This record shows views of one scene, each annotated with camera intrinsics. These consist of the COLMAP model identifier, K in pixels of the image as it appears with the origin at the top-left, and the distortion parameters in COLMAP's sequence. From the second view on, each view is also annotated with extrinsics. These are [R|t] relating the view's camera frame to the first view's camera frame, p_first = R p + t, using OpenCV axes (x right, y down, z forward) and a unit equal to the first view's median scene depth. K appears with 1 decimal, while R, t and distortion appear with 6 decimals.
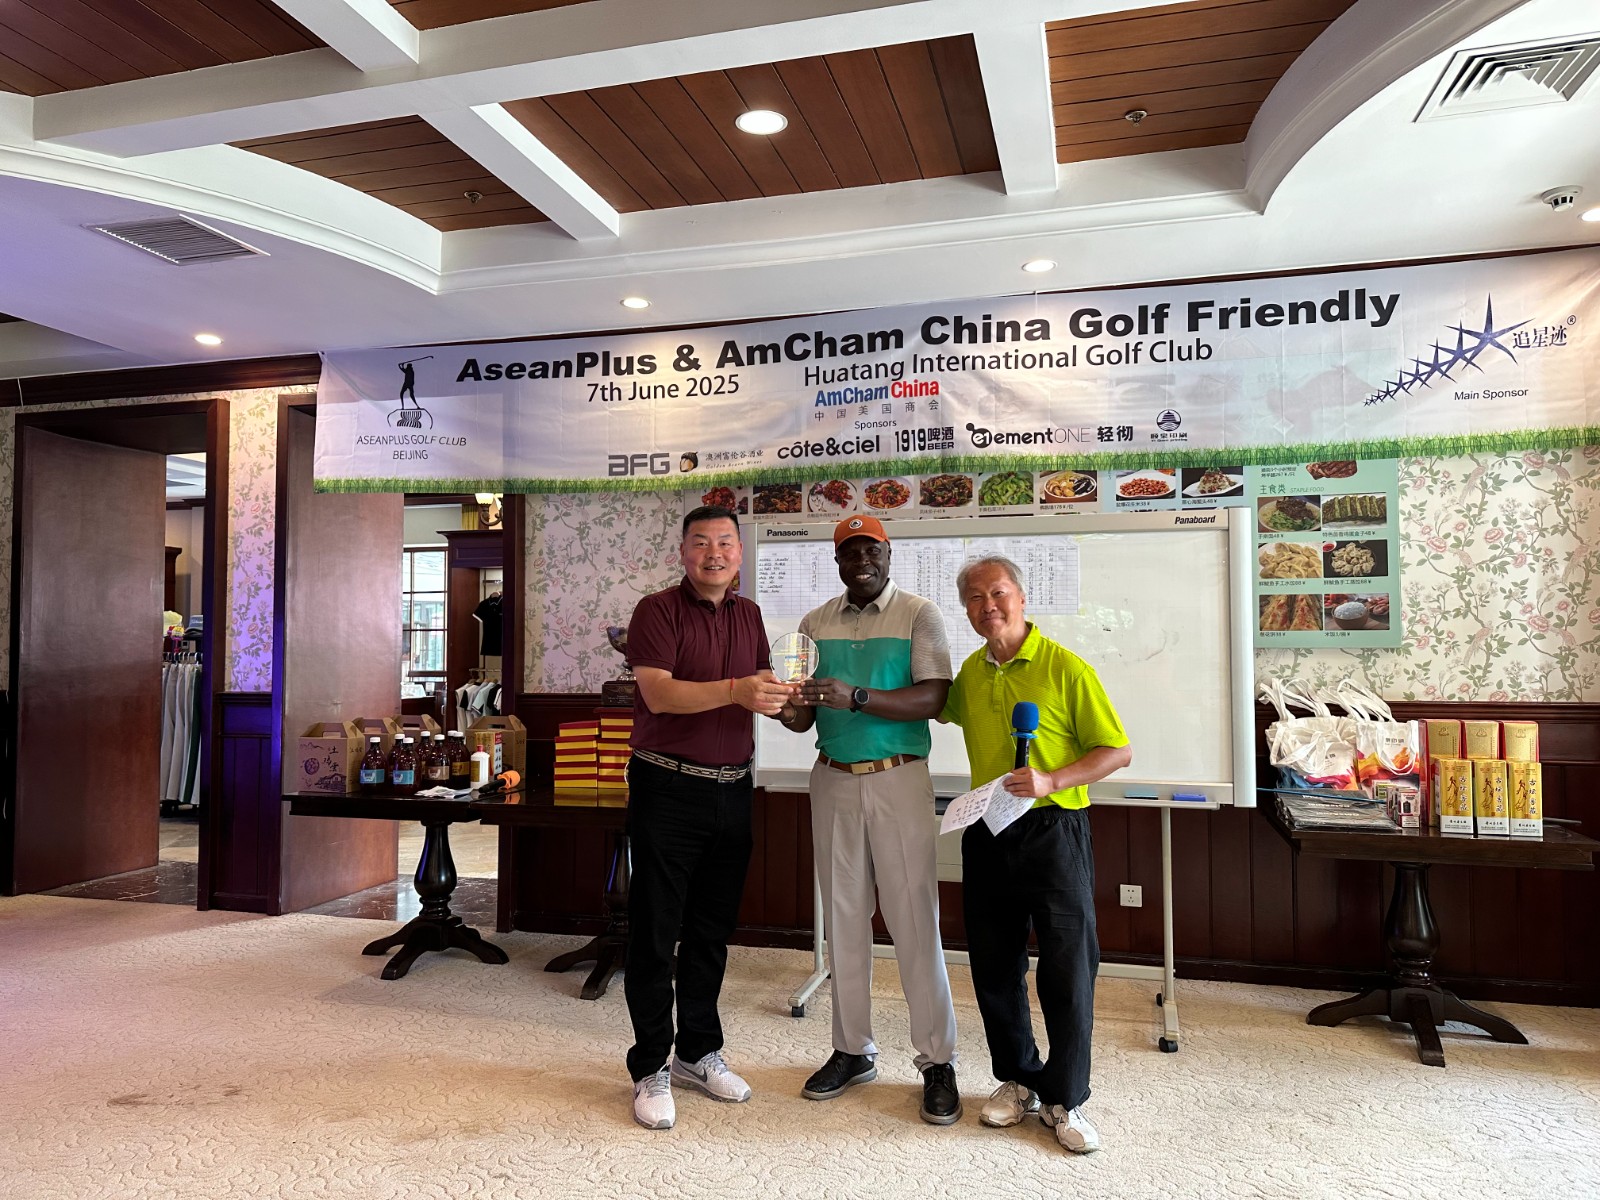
lens RADIAL K [[1131.8, 0, 794.6], [0, 1131.8, 607.6], [0, 0, 1]] dist [0.040239, -0.058008]
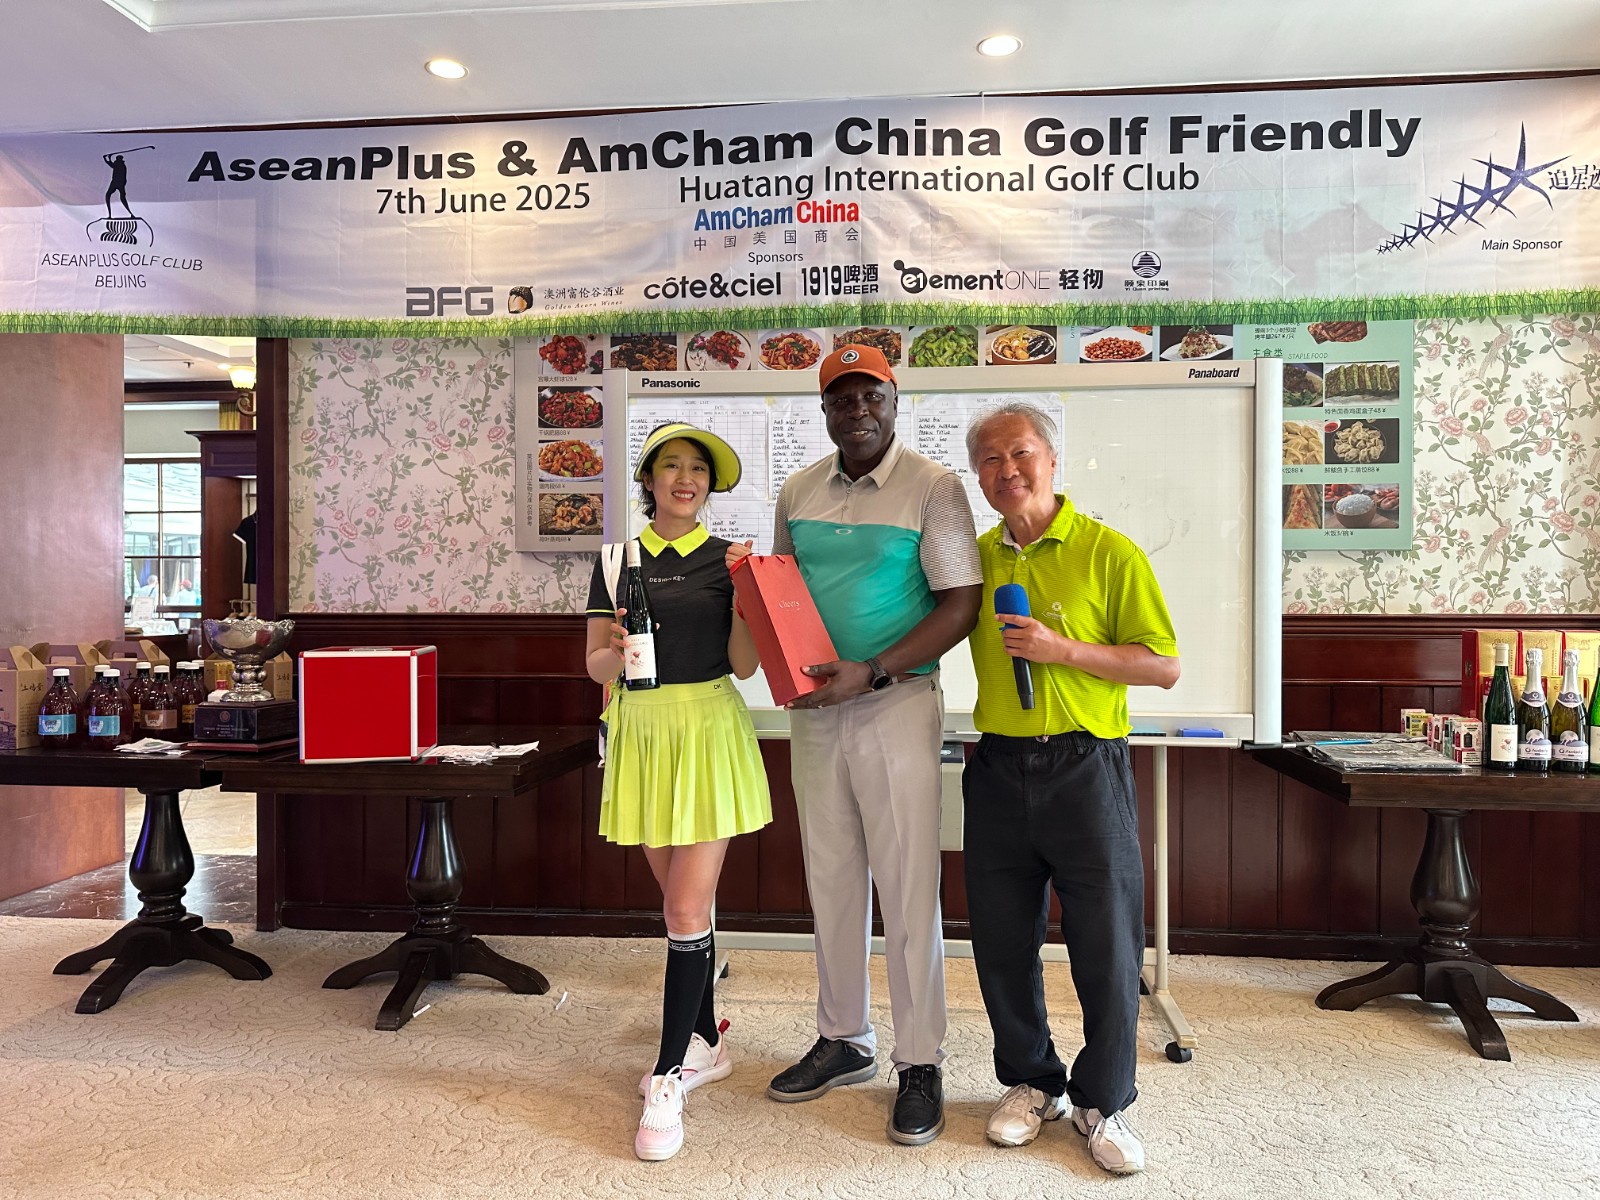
lens RADIAL K [[1131.8, 0, 807.3], [0, 1131.8, 612.7], [0, 0, 1]] dist [0.040239, -0.058008]
pose [[0.984323, 0.000916, 0.176372, -0.045308], [-0.010001, 0.998667, 0.050628, 0.041300], [-0.176091, -0.051599, 0.983021, 0.246605]]
